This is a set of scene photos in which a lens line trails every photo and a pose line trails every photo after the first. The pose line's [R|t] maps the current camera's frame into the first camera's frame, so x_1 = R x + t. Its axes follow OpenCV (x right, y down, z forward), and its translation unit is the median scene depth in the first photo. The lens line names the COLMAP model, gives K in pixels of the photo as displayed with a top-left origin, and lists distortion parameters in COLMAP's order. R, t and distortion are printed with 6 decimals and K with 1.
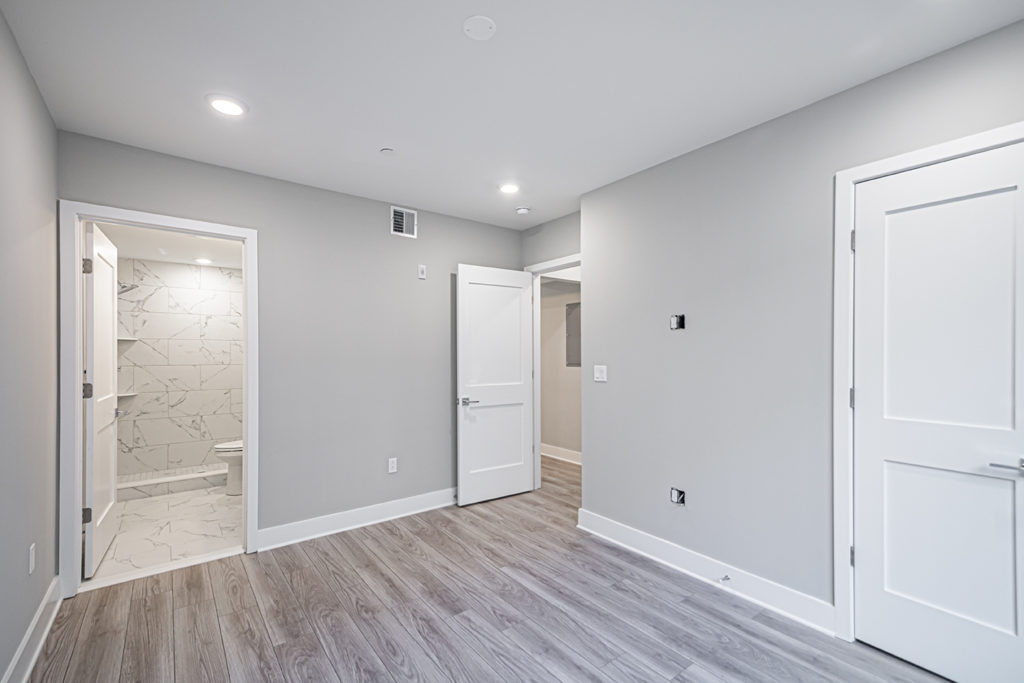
lens RADIAL K [[456.3, 0, 512.3], [0, 456.3, 355.2], [0, 0, 1]] dist [0.013721, 0.000409]
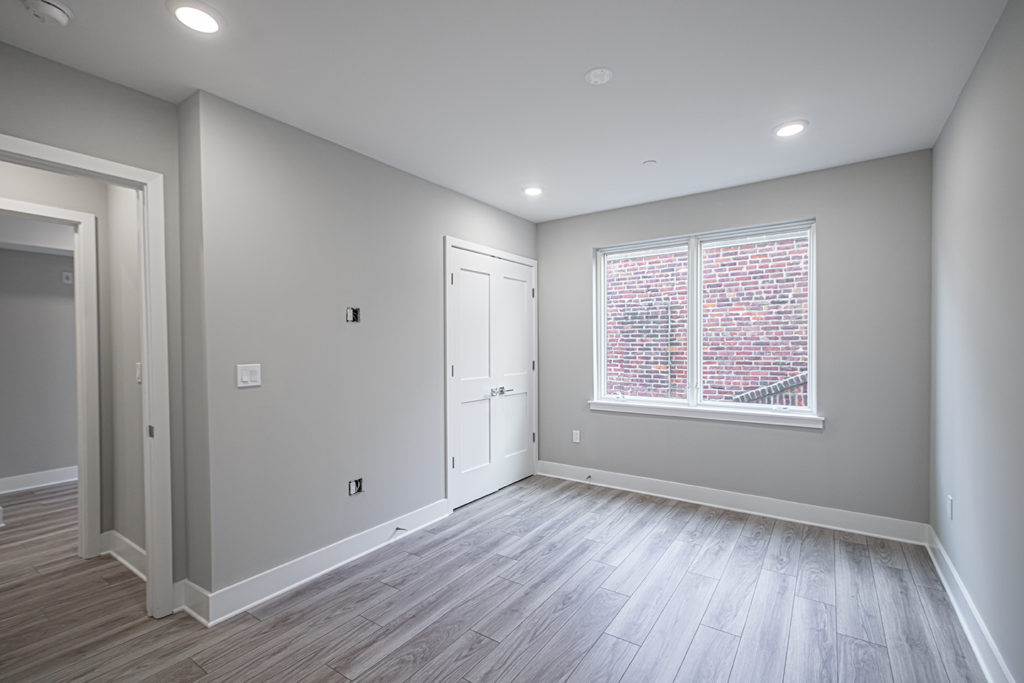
lens RADIAL K [[456.3, 0, 520.3], [0, 456.3, 344.6], [0, 0, 1]] dist [0.013721, 0.000409]
pose [[-0.316657, -0.000872, 0.948540, -1.073229], [0.014498, 0.999878, 0.005759, -0.009873], [-0.948429, 0.015575, -0.316606, 1.449678]]
